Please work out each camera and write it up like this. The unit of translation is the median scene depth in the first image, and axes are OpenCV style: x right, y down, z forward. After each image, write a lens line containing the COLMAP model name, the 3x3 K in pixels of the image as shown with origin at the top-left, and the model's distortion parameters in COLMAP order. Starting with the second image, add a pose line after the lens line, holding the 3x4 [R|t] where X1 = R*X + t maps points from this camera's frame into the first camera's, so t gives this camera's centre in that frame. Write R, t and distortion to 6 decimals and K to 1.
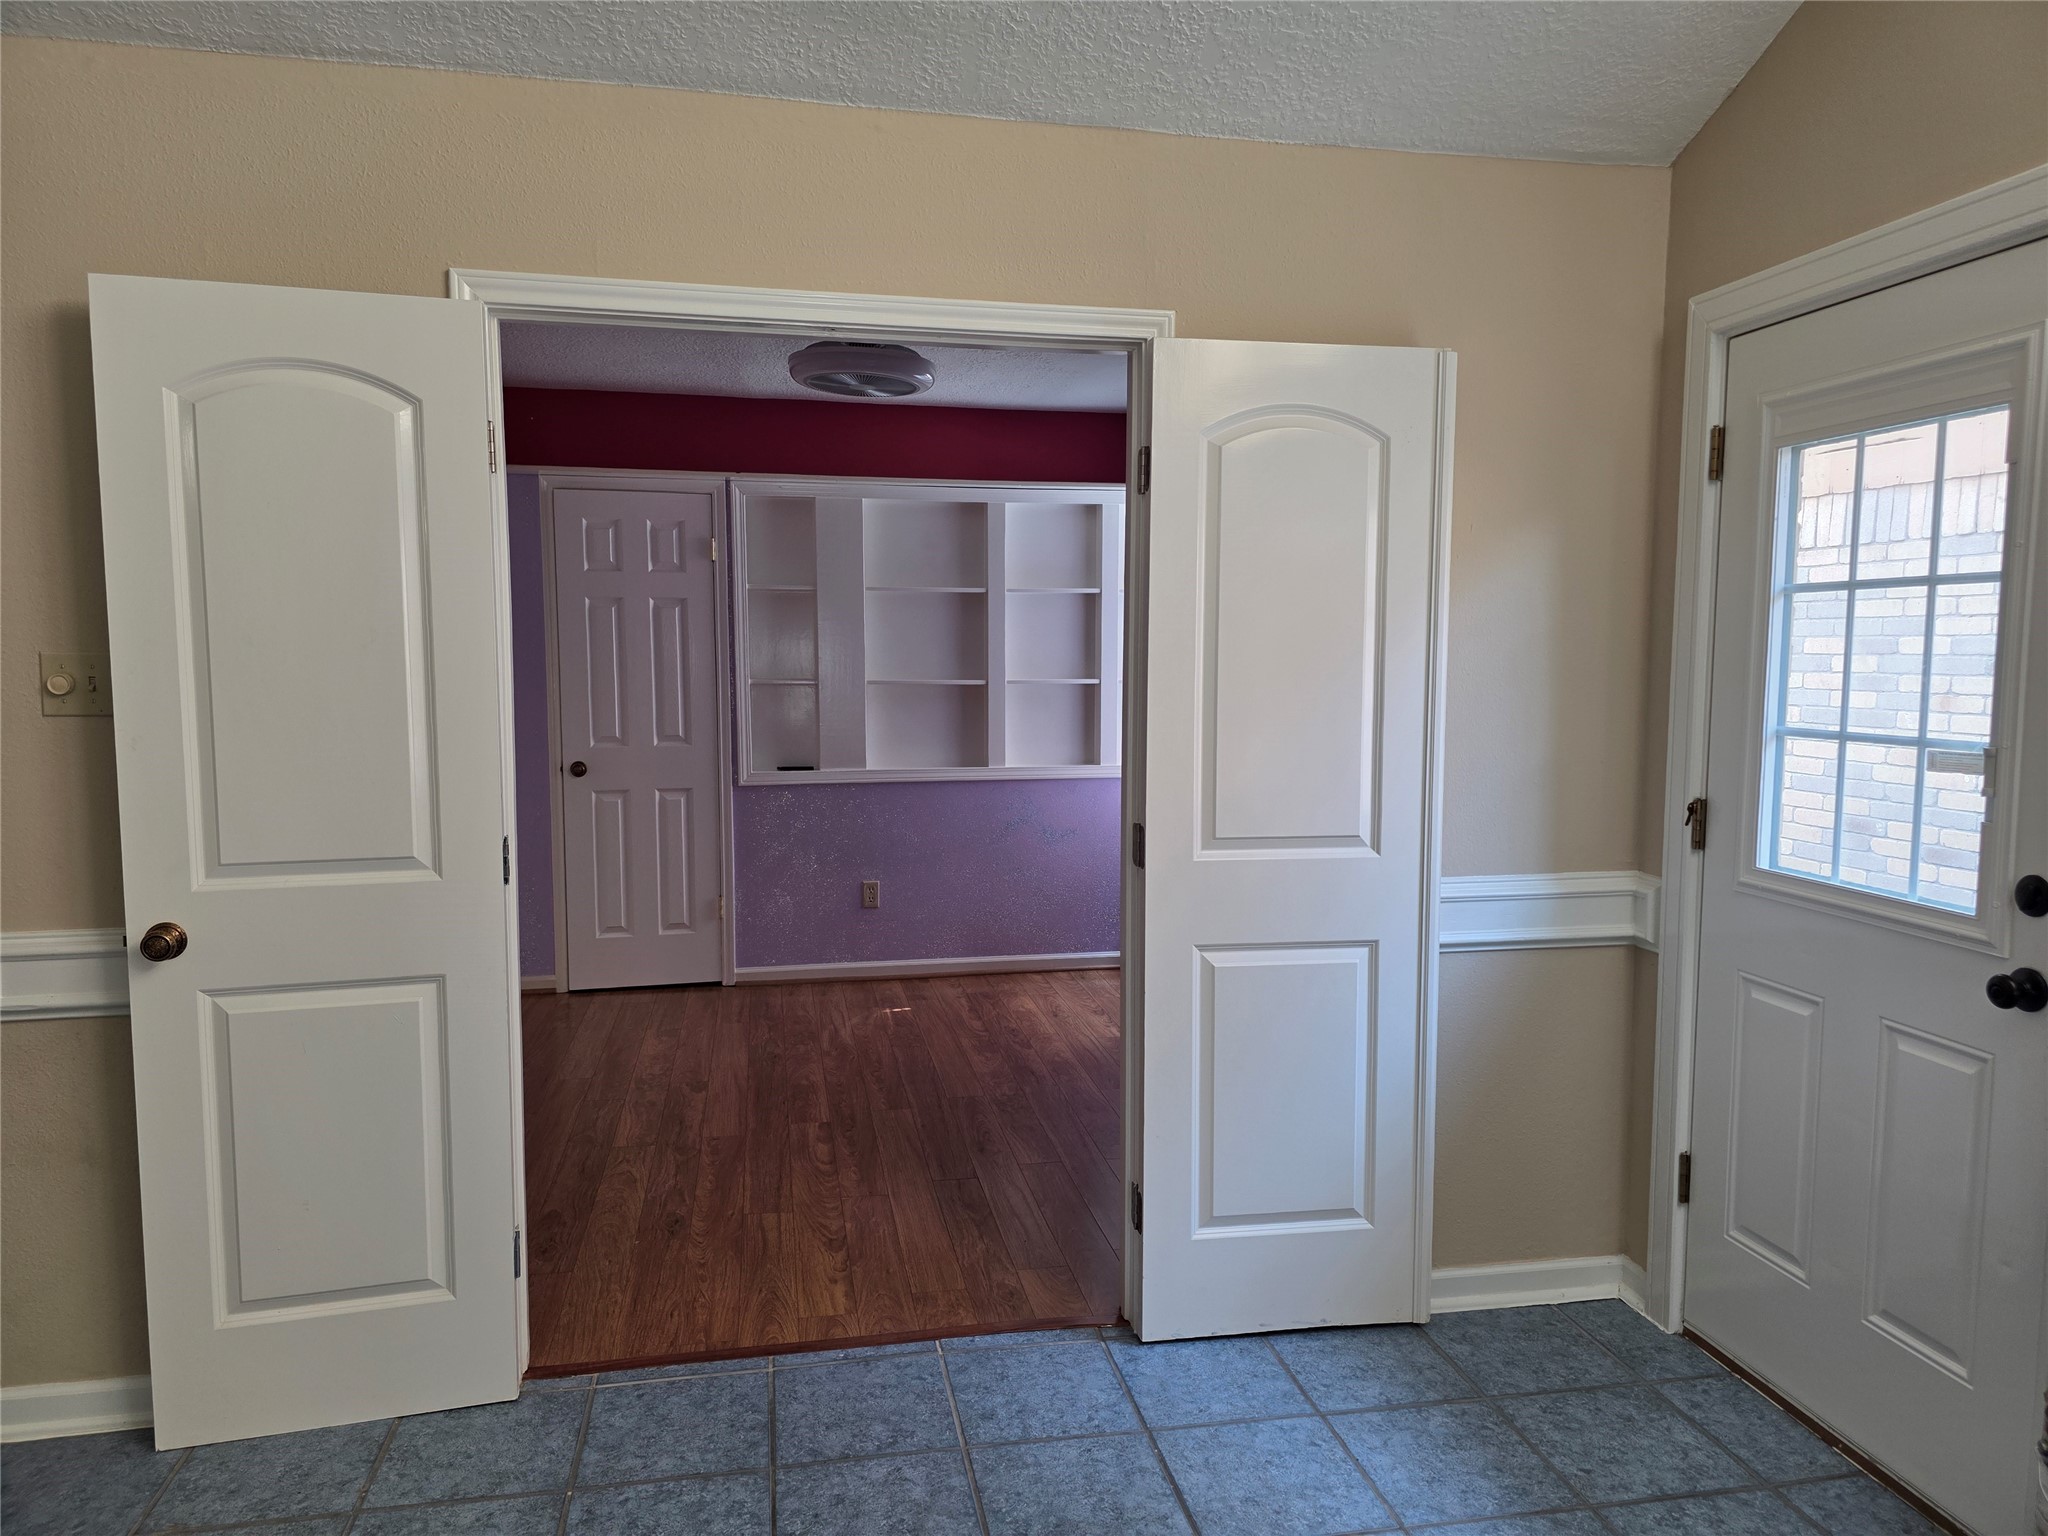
lens RADIAL K [[1364.9, 0, 1028.4], [0, 1364.9, 768.0], [0, 0, 1]] dist [-0.000560, -0.000532]
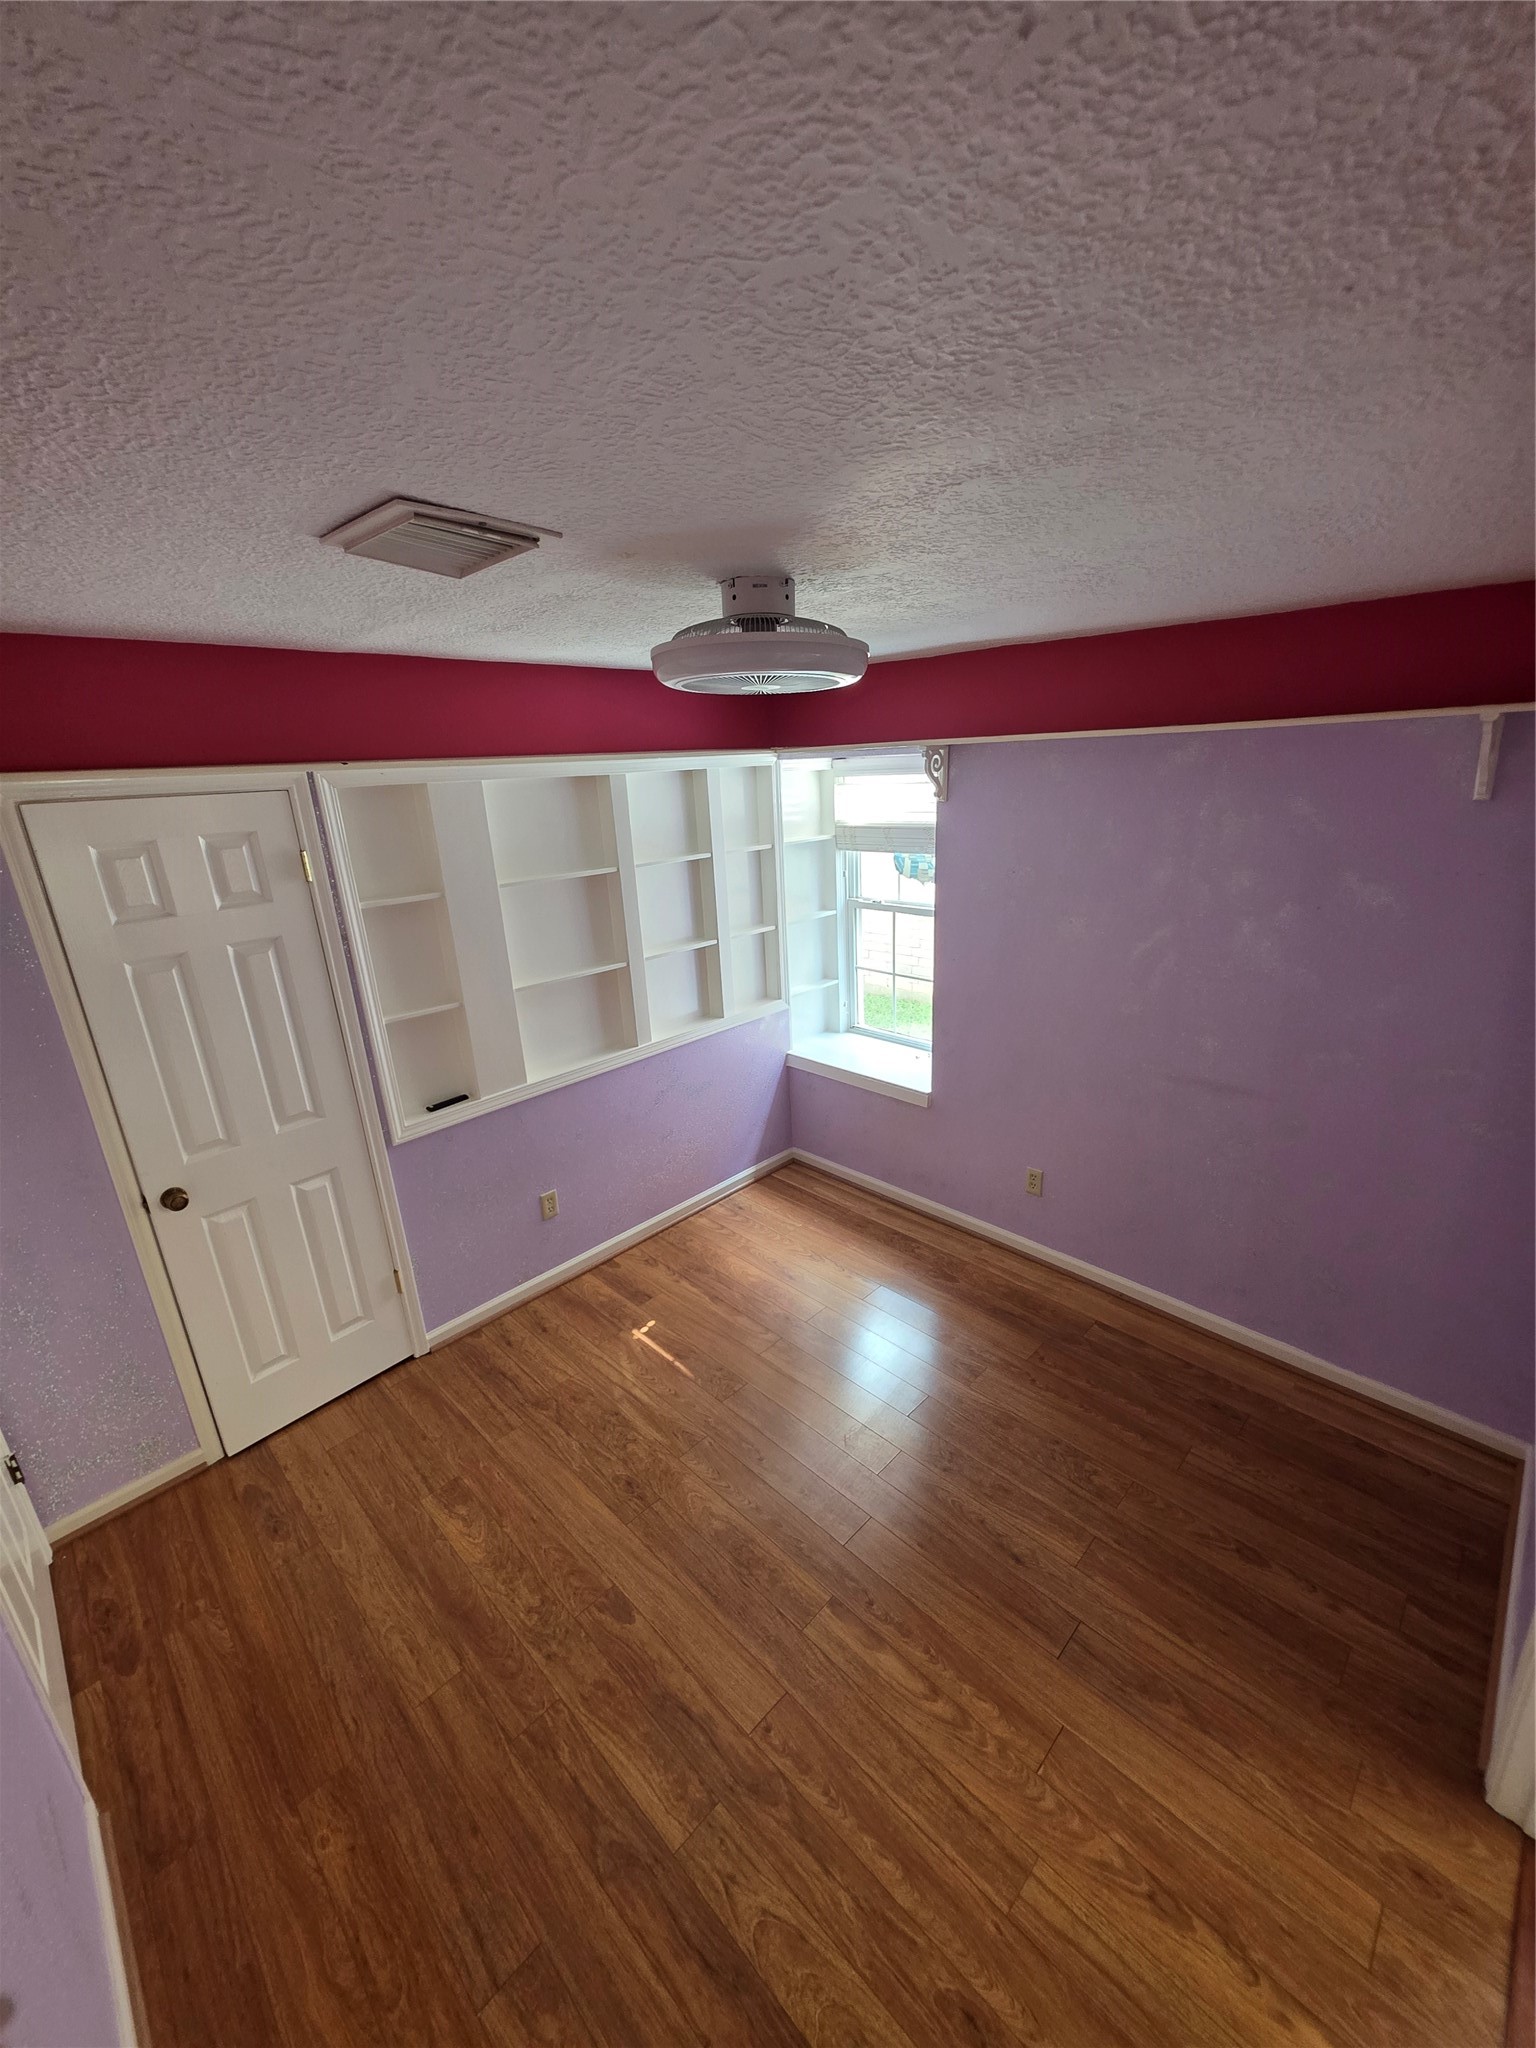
lens RADIAL K [[825.3, 0, 764.5], [0, 825.3, 1028.3], [0, 0, 1]] dist [-0.000565, -0.000454]
pose [[0.829642, -0.215055, 0.515213, -0.274482], [0.101480, 0.965549, 0.239617, -0.157337], [-0.548995, -0.146513, 0.822884, 0.481707]]
